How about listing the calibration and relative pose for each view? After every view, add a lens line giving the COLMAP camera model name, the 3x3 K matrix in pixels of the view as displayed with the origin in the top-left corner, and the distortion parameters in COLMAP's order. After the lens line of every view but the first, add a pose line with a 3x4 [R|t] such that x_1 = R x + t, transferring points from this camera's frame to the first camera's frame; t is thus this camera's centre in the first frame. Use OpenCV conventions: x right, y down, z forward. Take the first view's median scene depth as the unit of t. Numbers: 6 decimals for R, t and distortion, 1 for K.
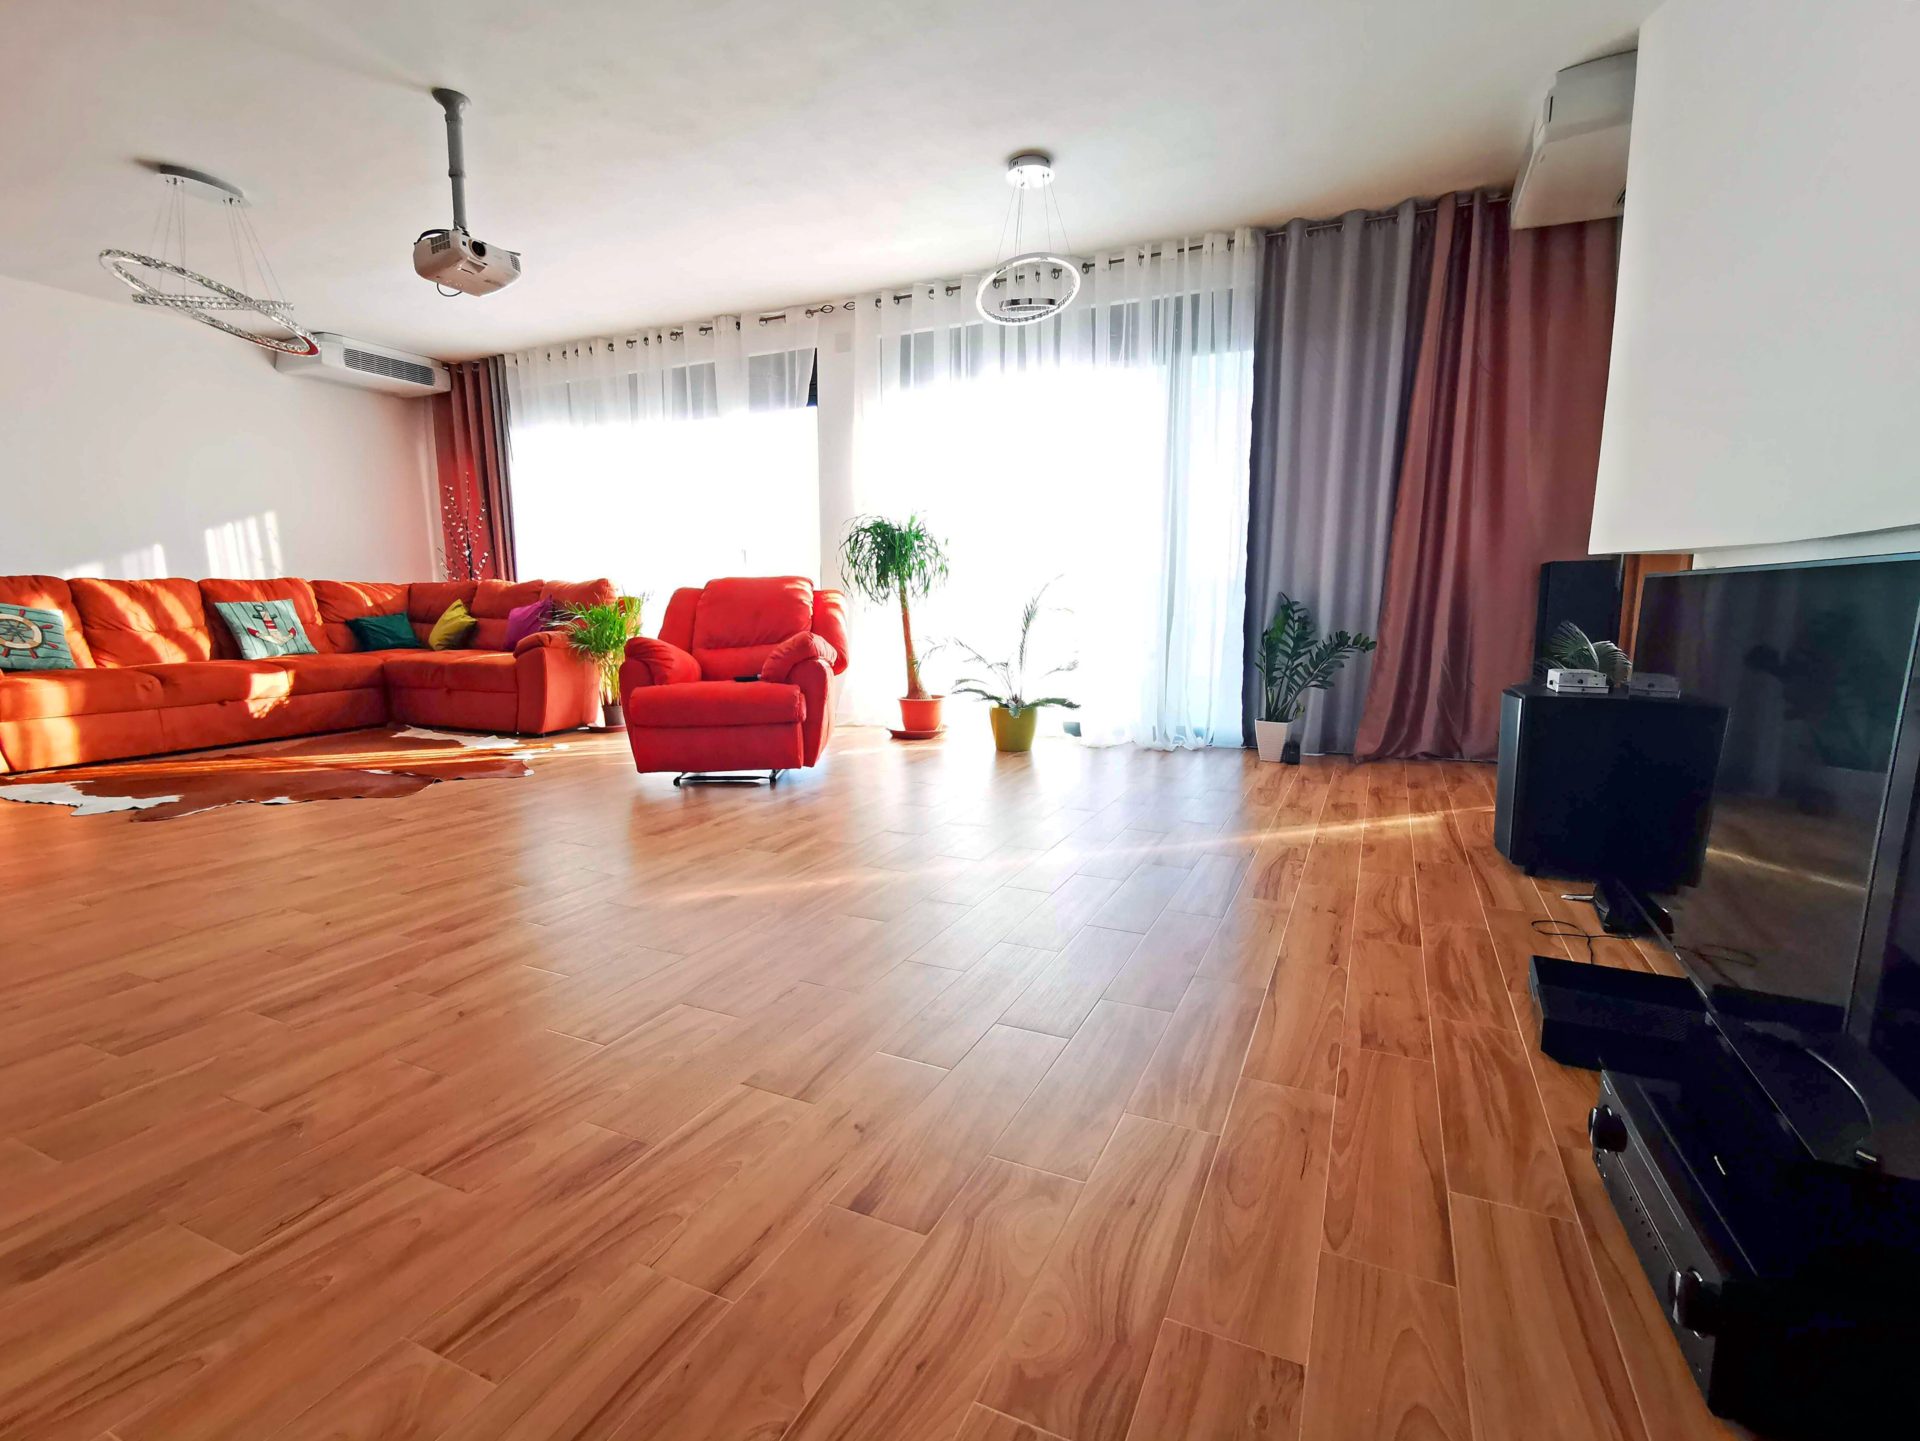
lens RADIAL K [[898.8, 0, 967.5], [0, 898.8, 732.2], [0, 0, 1]] dist [-0.003252, 0.009547]
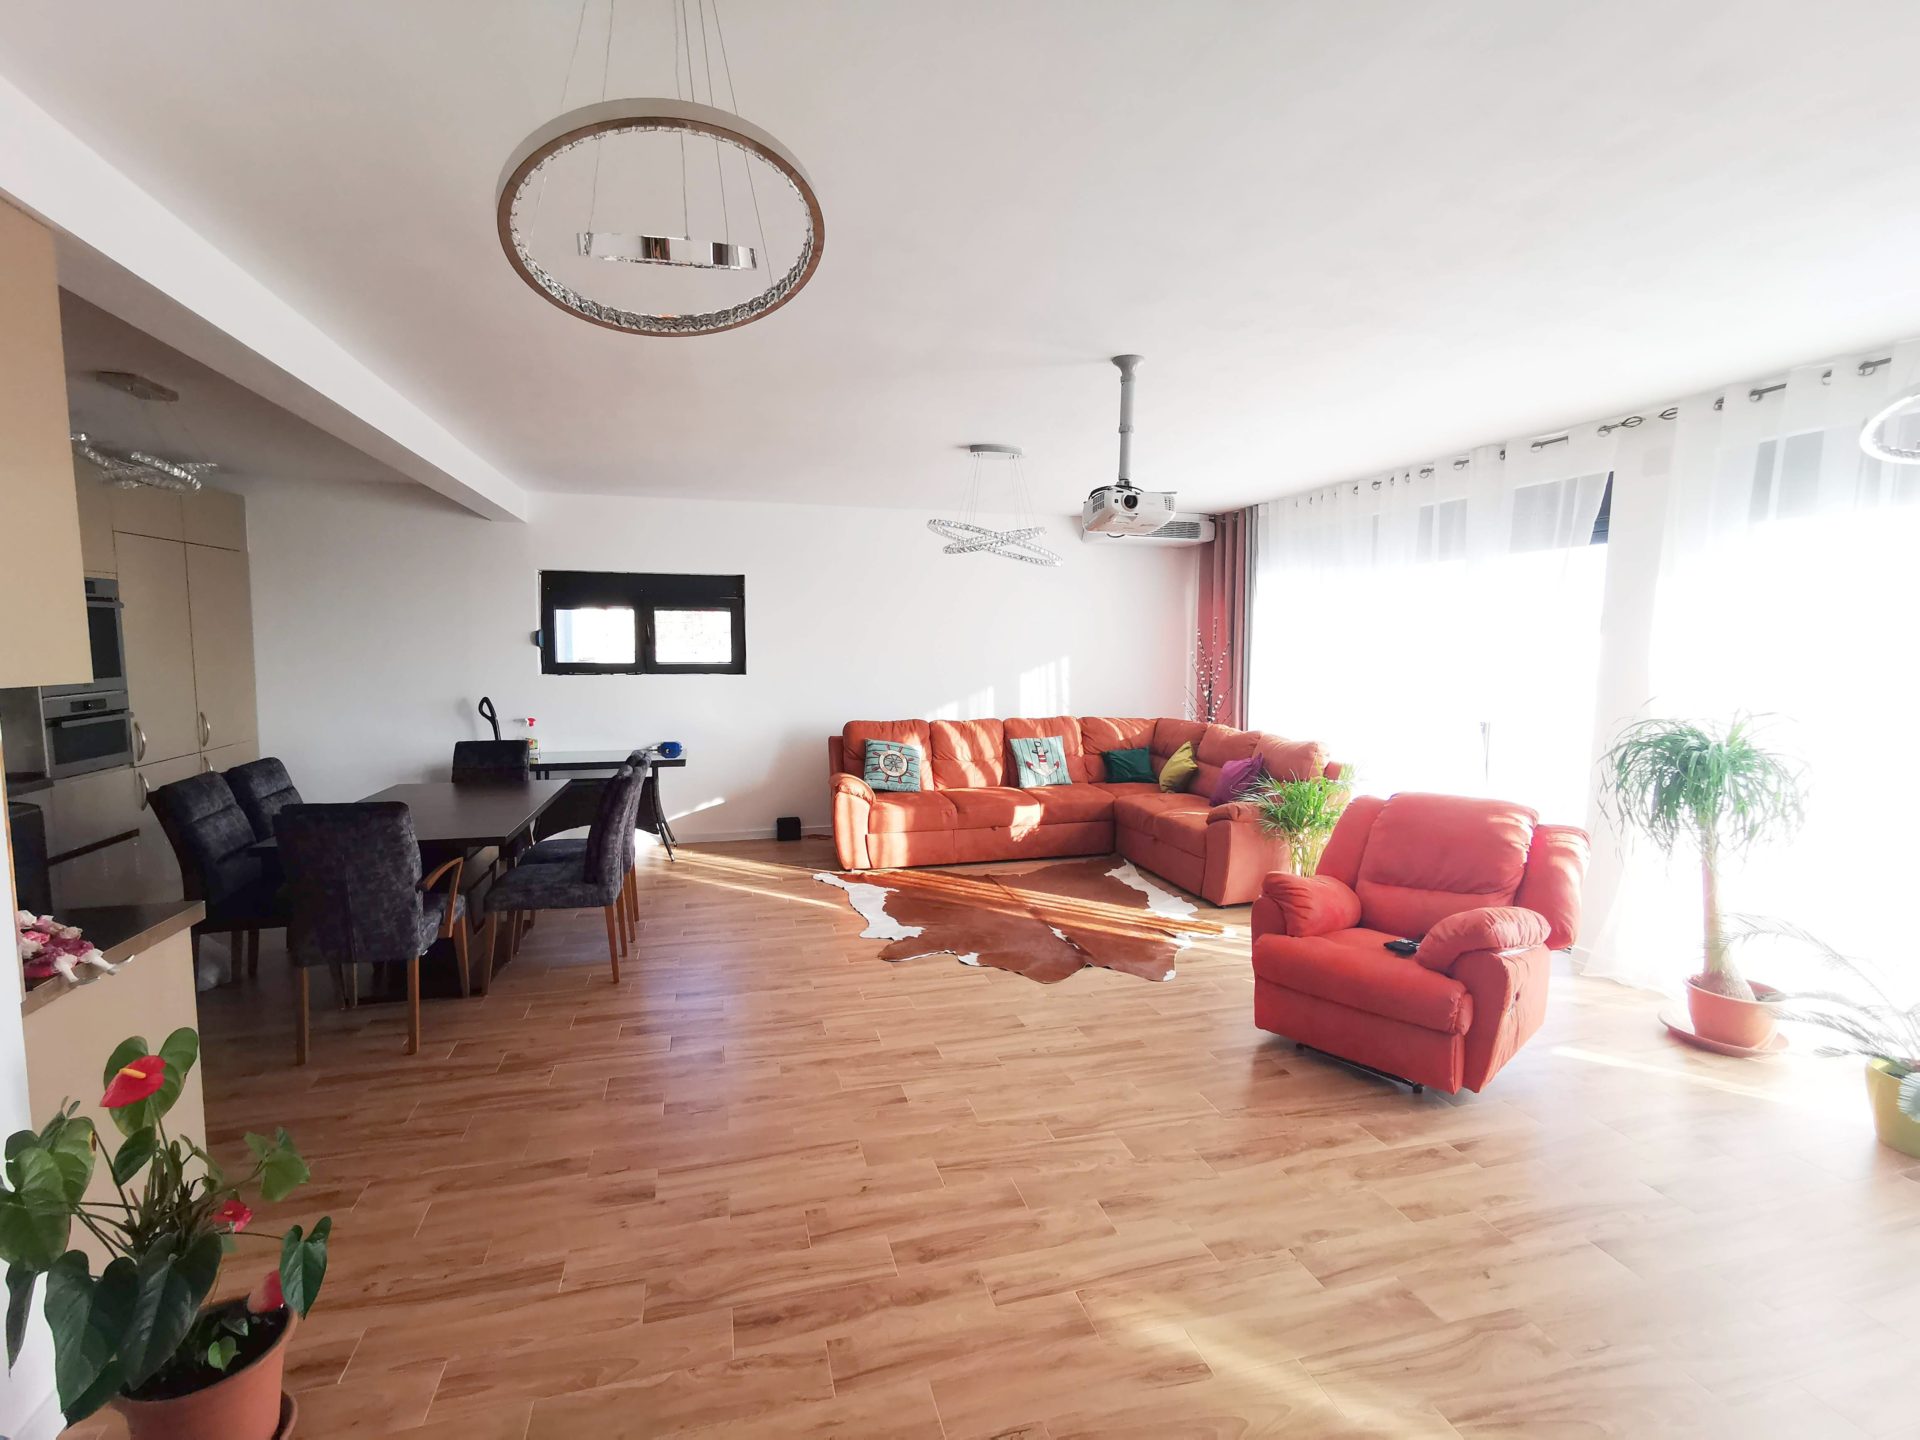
lens RADIAL K [[898.8, 0, 963.6], [0, 898.8, 722.8], [0, 0, 1]] dist [-0.003252, 0.009547]
pose [[0.647267, 0.081466, -0.757898, 0.068646], [-0.125997, 0.992030, -0.000972, -0.162191], [0.751778, 0.096122, 0.652373, 0.140068]]
